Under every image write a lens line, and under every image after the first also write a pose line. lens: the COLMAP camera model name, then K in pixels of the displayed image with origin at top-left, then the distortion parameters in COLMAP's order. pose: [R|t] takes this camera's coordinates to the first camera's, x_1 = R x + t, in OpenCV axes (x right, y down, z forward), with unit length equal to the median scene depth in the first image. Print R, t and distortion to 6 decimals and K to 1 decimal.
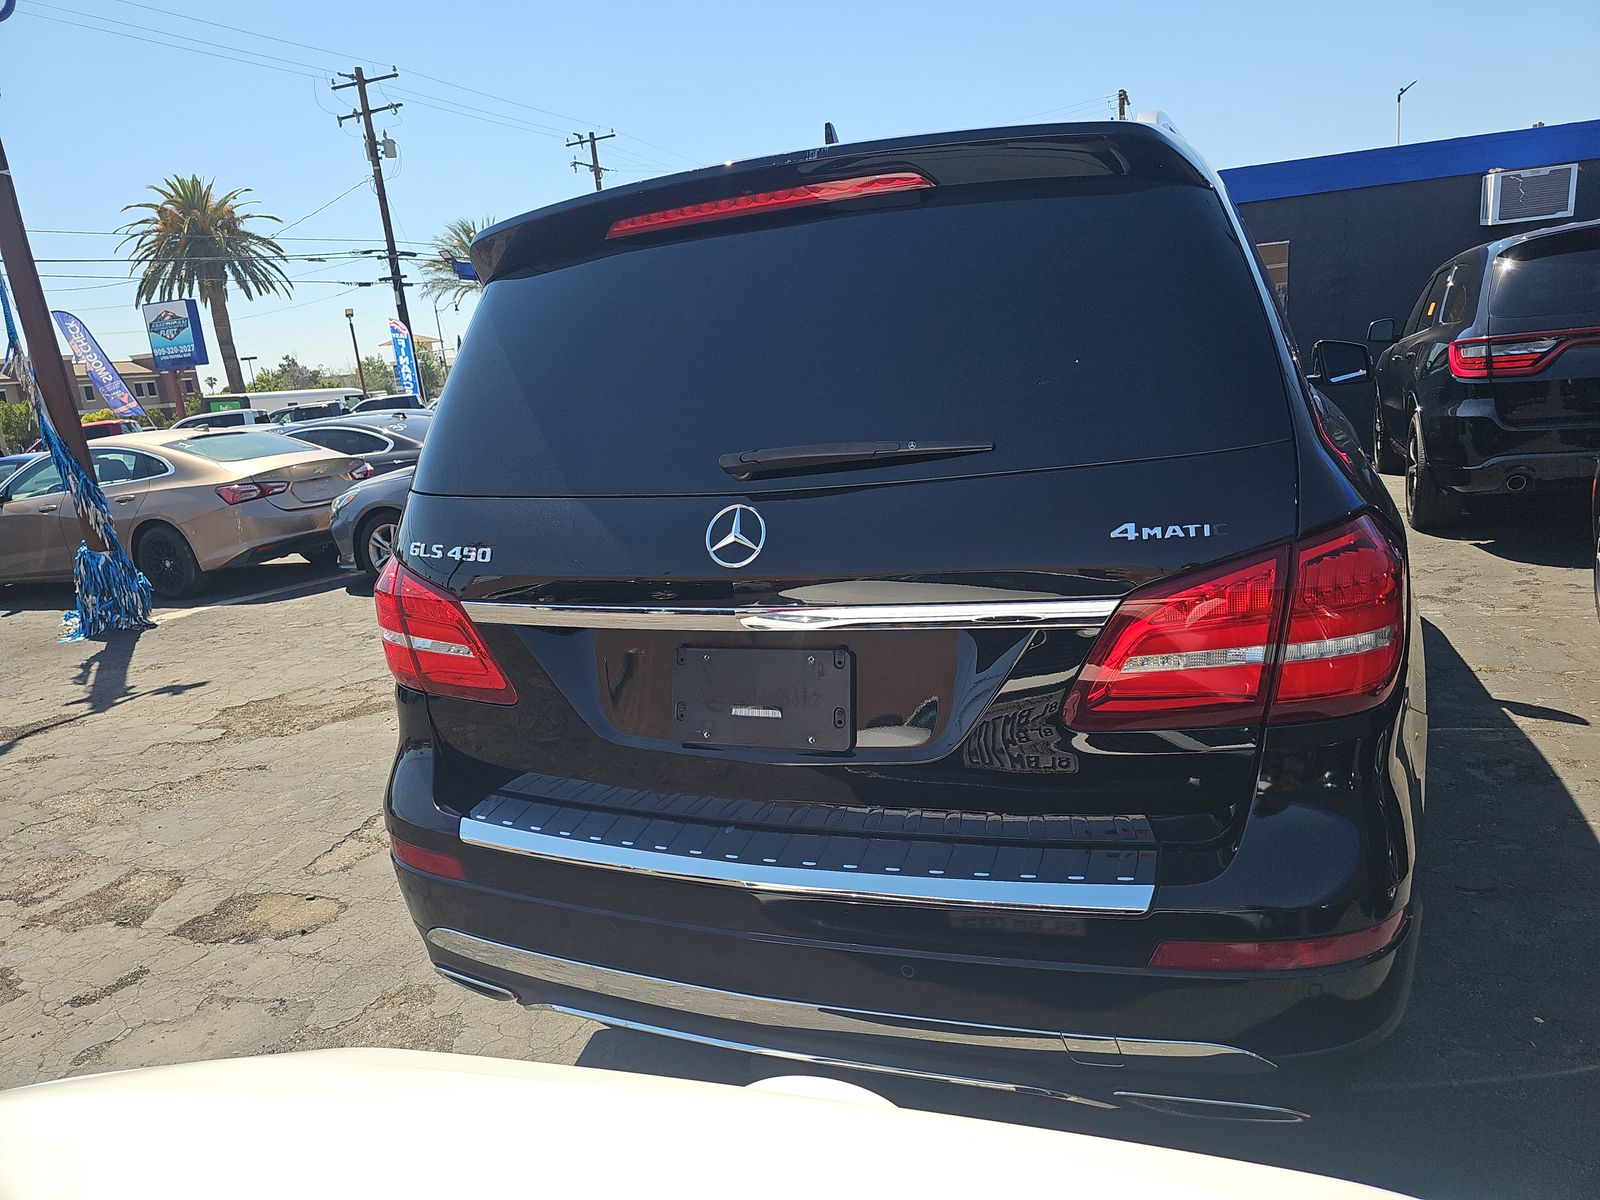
lens RADIAL K [[1070.3, 0, 806.2], [0, 1070.3, 598.2], [0, 0, 1]] dist [0.032458, -0.026942]
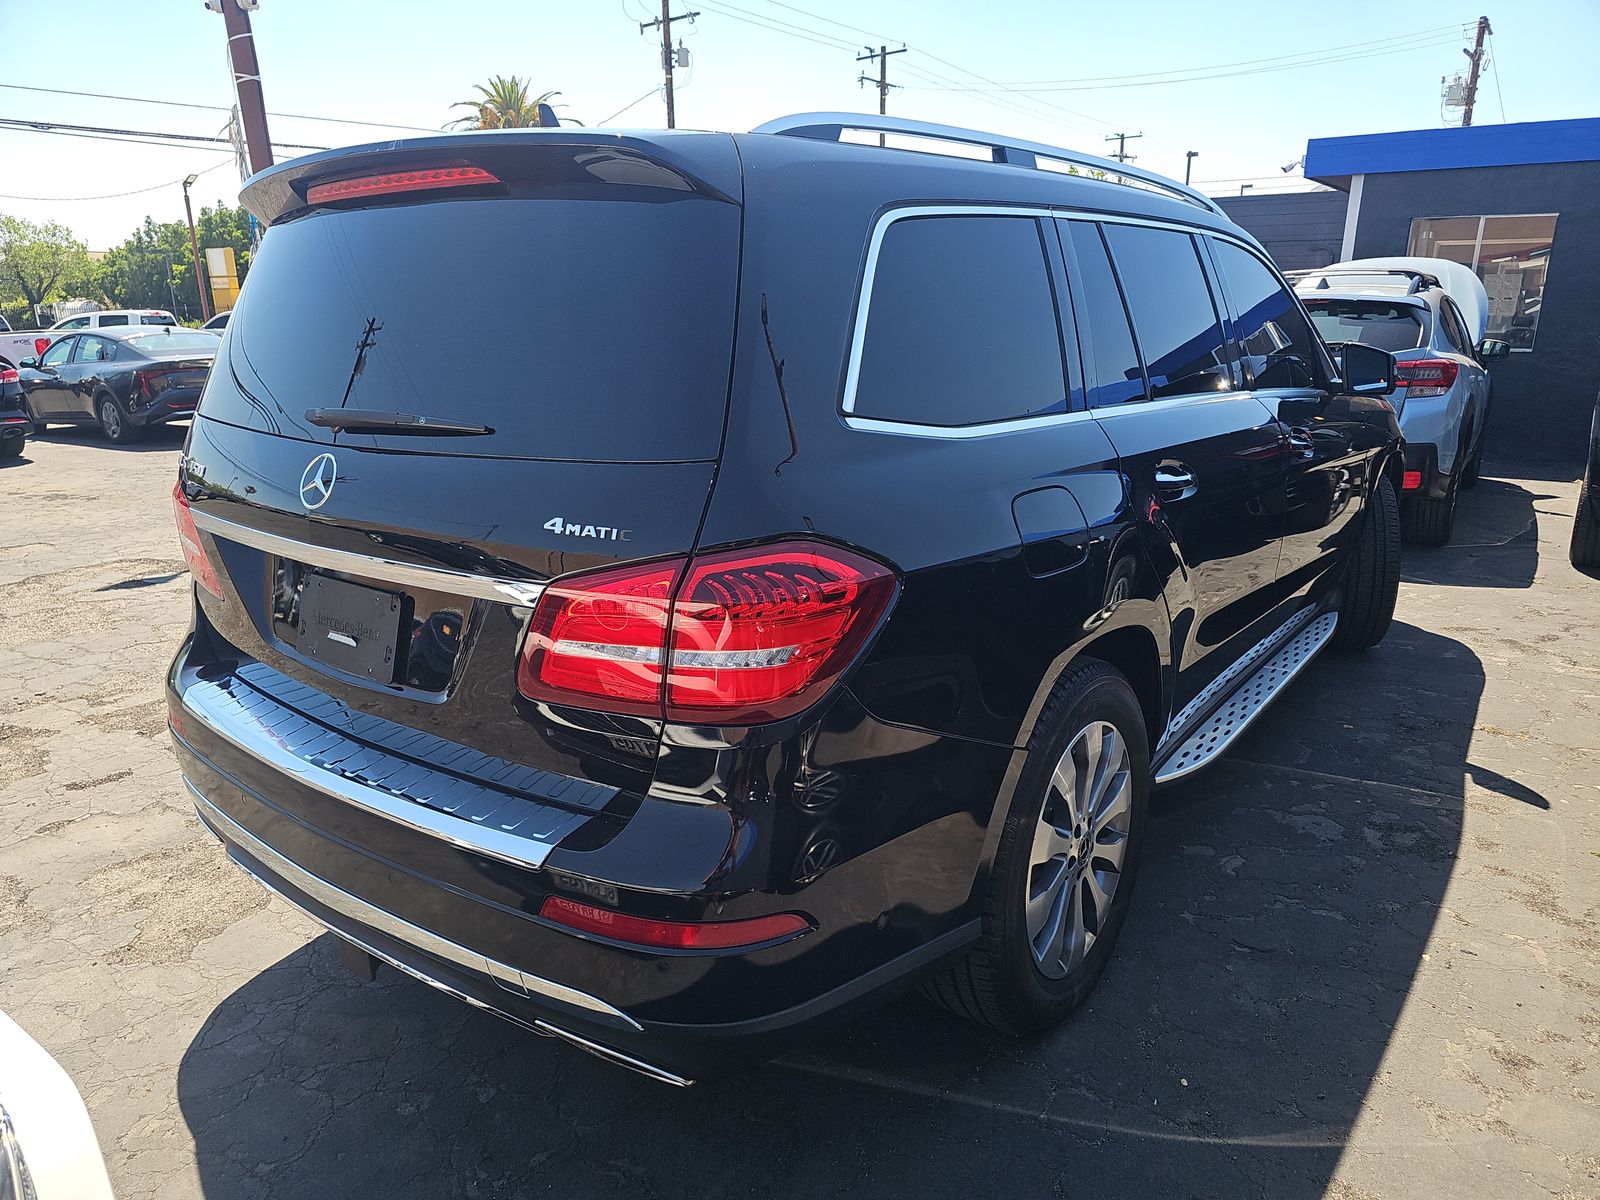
lens RADIAL K [[1070.3, 0, 797.8], [0, 1070.3, 606.4], [0, 0, 1]] dist [0.032458, -0.026942]
pose [[0.962454, 0.151058, -0.225528, 0.332505], [-0.134537, 0.987082, 0.087001, -0.045485], [0.235757, -0.053393, 0.970344, 0.000805]]
